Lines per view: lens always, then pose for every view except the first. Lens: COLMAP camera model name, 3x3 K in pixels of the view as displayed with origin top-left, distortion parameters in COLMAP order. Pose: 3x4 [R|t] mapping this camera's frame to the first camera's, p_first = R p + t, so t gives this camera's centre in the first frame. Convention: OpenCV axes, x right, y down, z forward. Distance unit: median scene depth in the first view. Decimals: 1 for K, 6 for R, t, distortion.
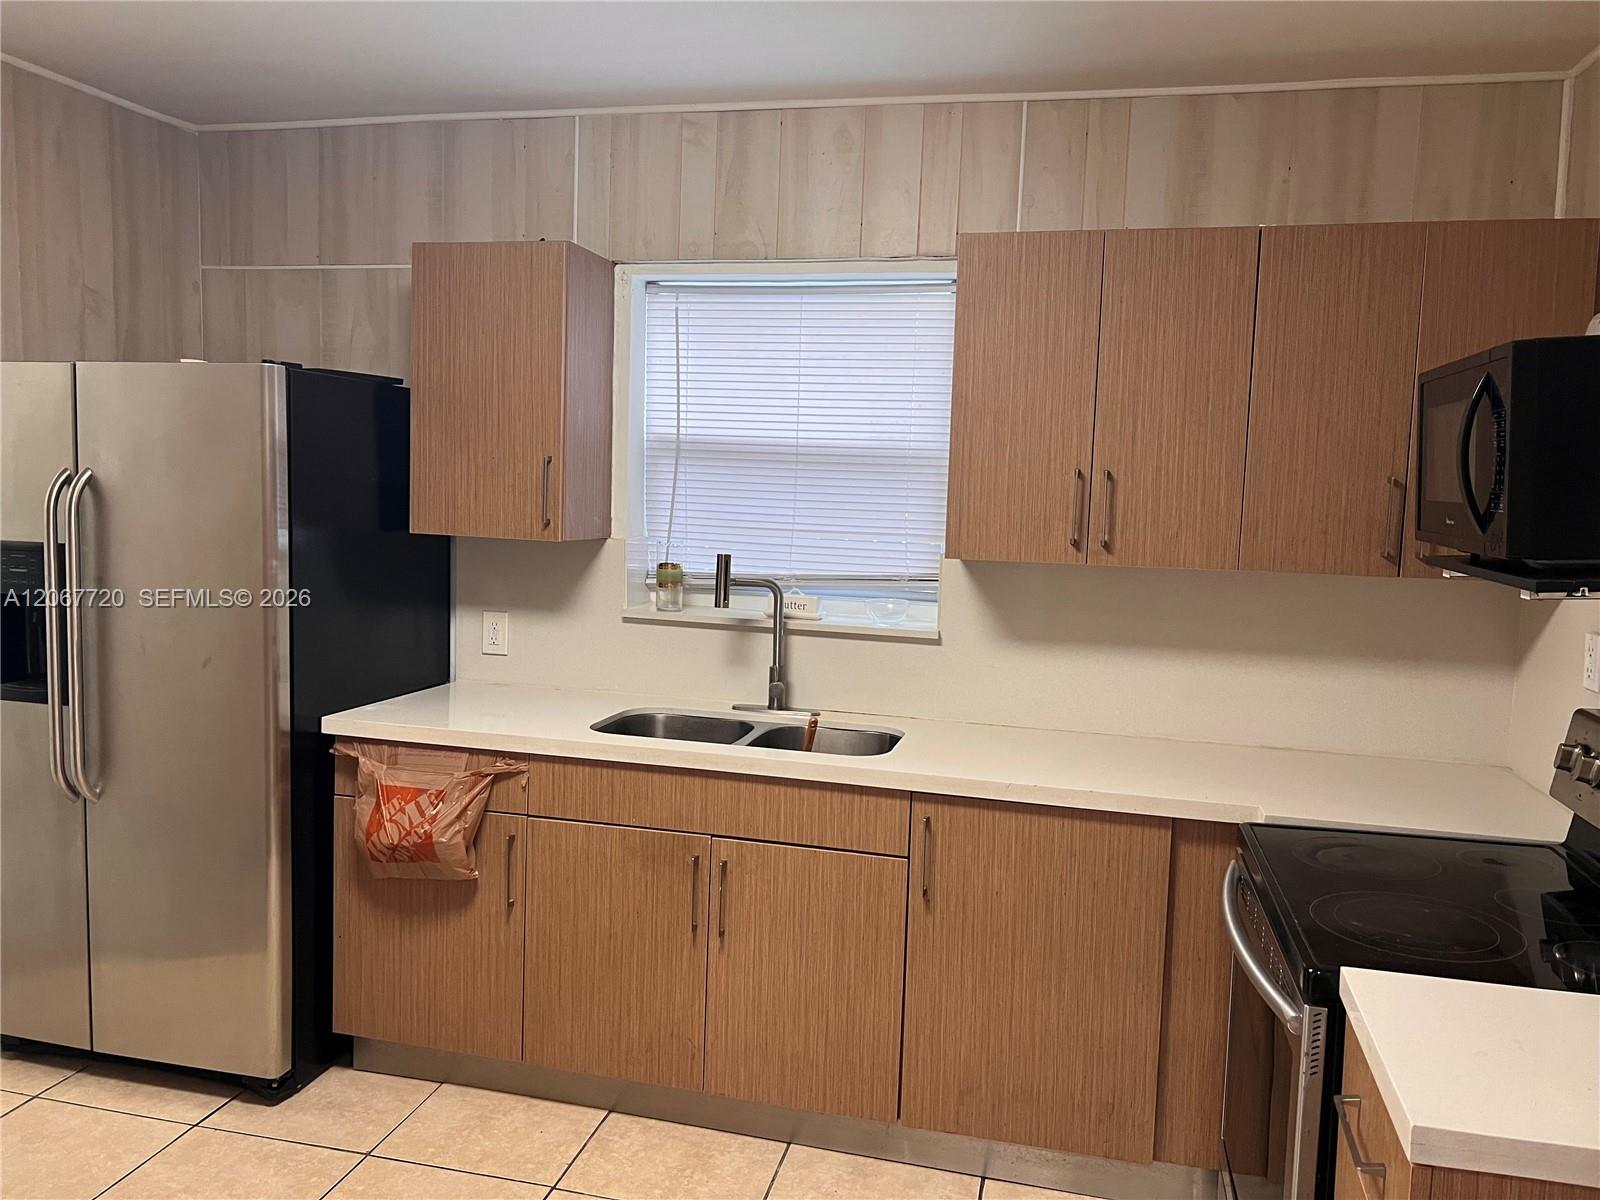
lens RADIAL K [[1207.1, 0, 811.0], [0, 1207.1, 606.7], [0, 0, 1]] dist [0.034329, -0.049880]
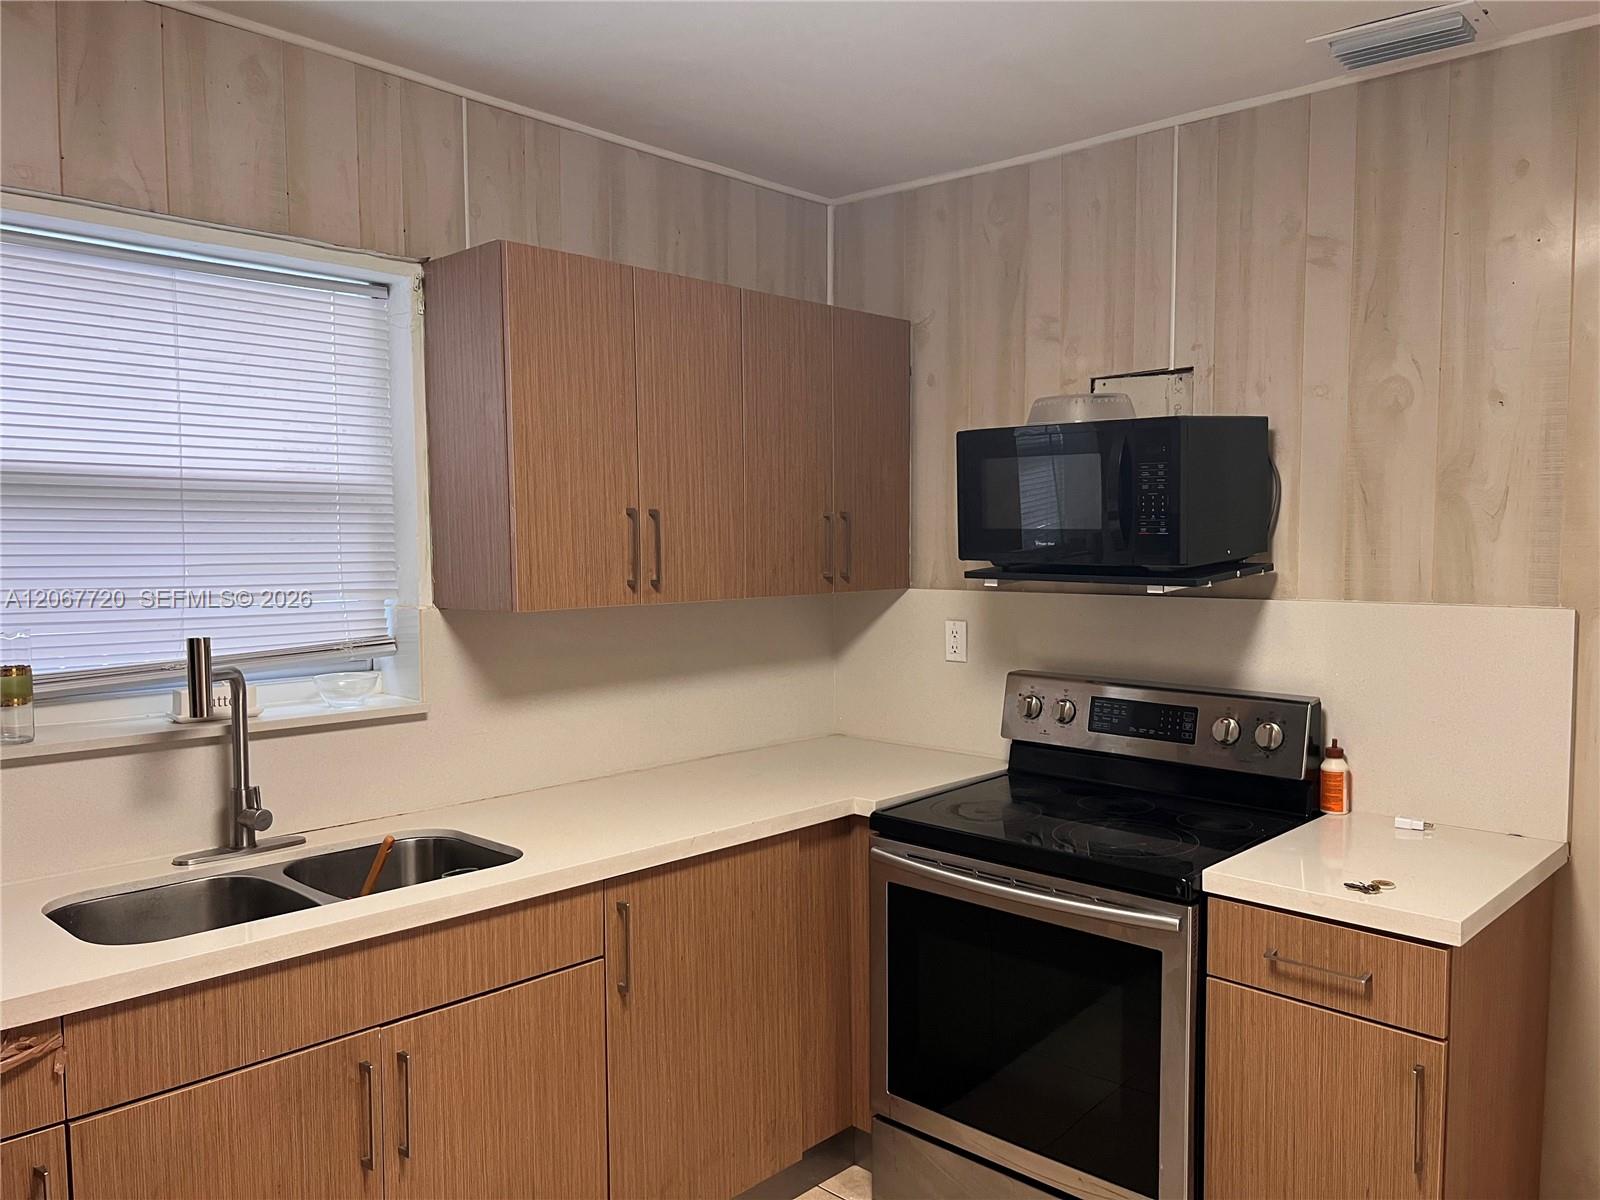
lens RADIAL K [[1207.1, 0, 796.8], [0, 1207.1, 603.7], [0, 0, 1]] dist [0.034329, -0.049880]
pose [[0.495726, -0.085945, 0.864216, -0.553168], [0.102119, 0.993957, 0.040271, -0.062517], [-0.862455, 0.068289, 0.501506, 0.402643]]
